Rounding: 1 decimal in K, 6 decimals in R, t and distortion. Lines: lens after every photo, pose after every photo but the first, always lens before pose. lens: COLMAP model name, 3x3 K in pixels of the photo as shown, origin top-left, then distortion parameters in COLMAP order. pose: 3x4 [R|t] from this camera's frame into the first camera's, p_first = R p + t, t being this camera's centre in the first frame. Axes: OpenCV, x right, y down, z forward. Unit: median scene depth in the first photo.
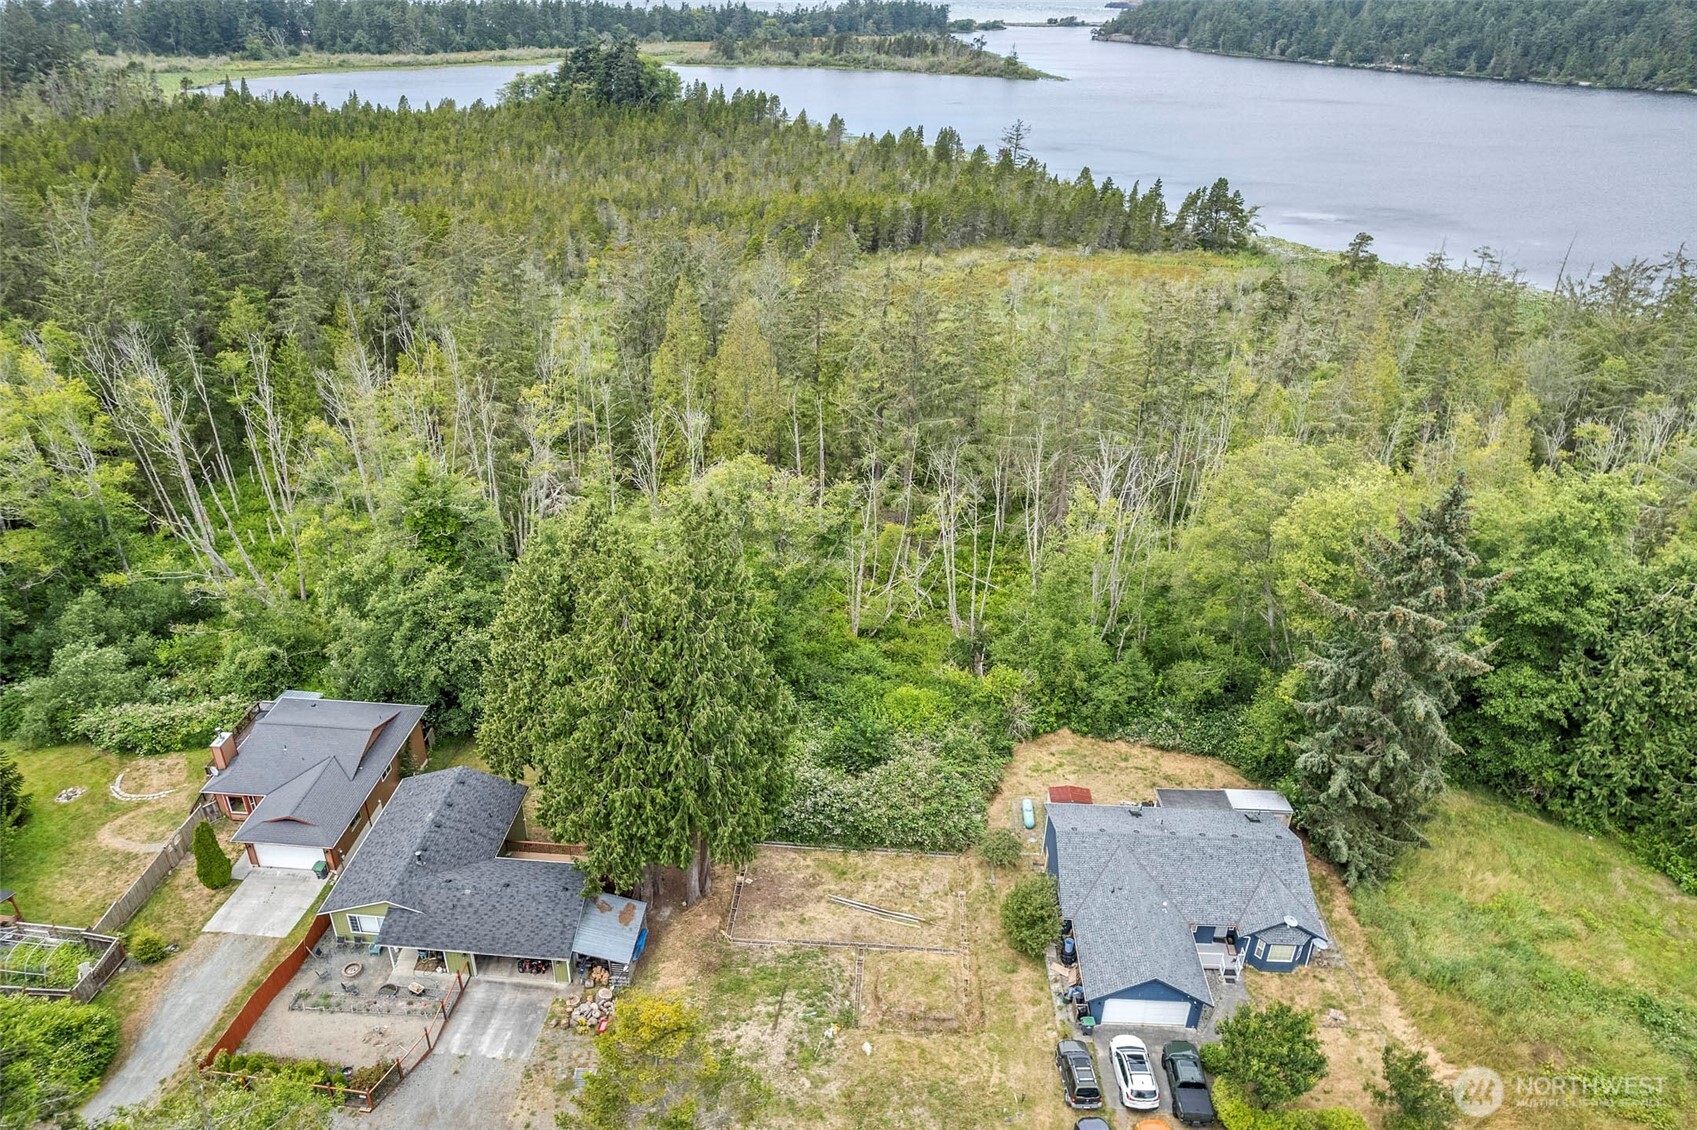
lens RADIAL K [[1138.4, 0, 861.1], [0, 1138.4, 588.3], [0, 0, 1]] dist [-0.067726, 0.064092]
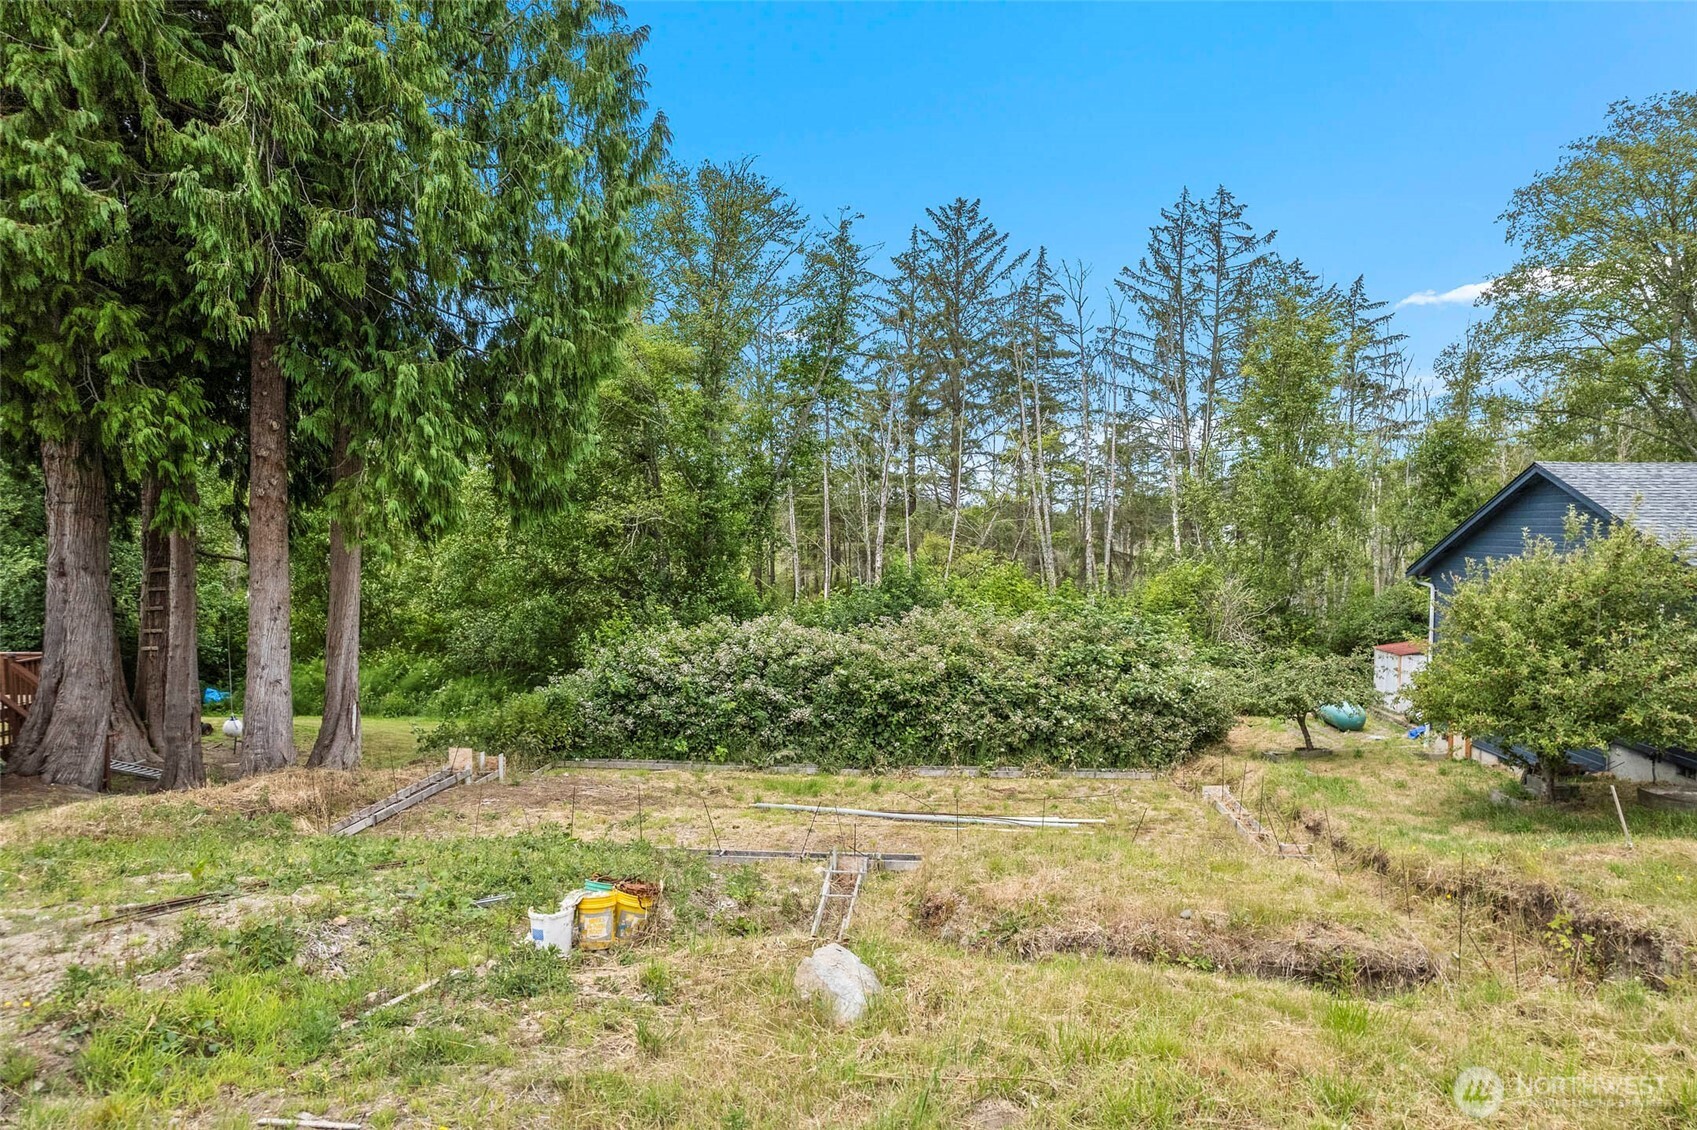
lens RADIAL K [[1101.7, 0, 853.8], [0, 1101.7, 596.1], [0, 0, 1]] dist [-0.035934, -0.000606]
pose [[0.998955, -0.023253, -0.039347, 0.006546], [0.004537, 0.907105, -0.420881, 0.231569], [0.045479, 0.420262, 0.906262, 0.491022]]
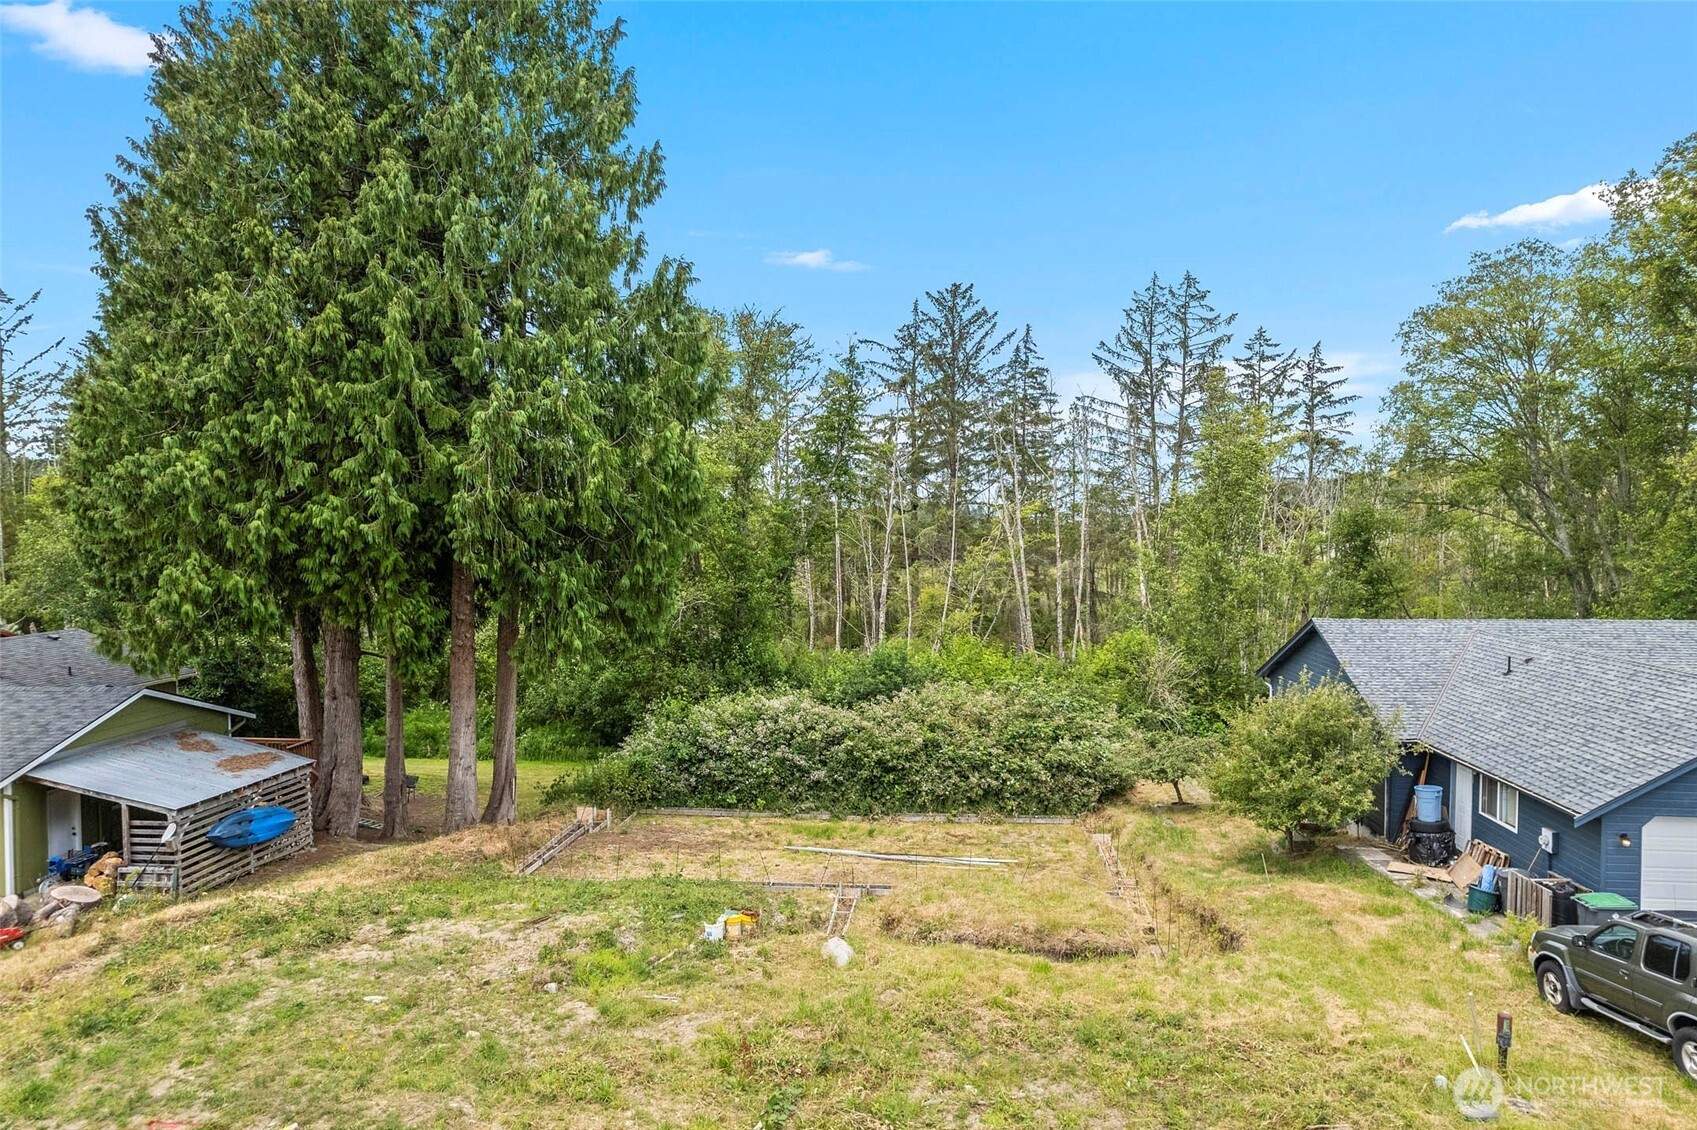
lens RADIAL K [[1101.7, 0, 853.8], [0, 1101.7, 596.1], [0, 0, 1]] dist [-0.035934, -0.000606]
pose [[0.998338, -0.027287, -0.050770, 0.013857], [0.003260, 0.906165, -0.422911, 0.244714], [0.057546, 0.422042, 0.904748, 0.398526]]
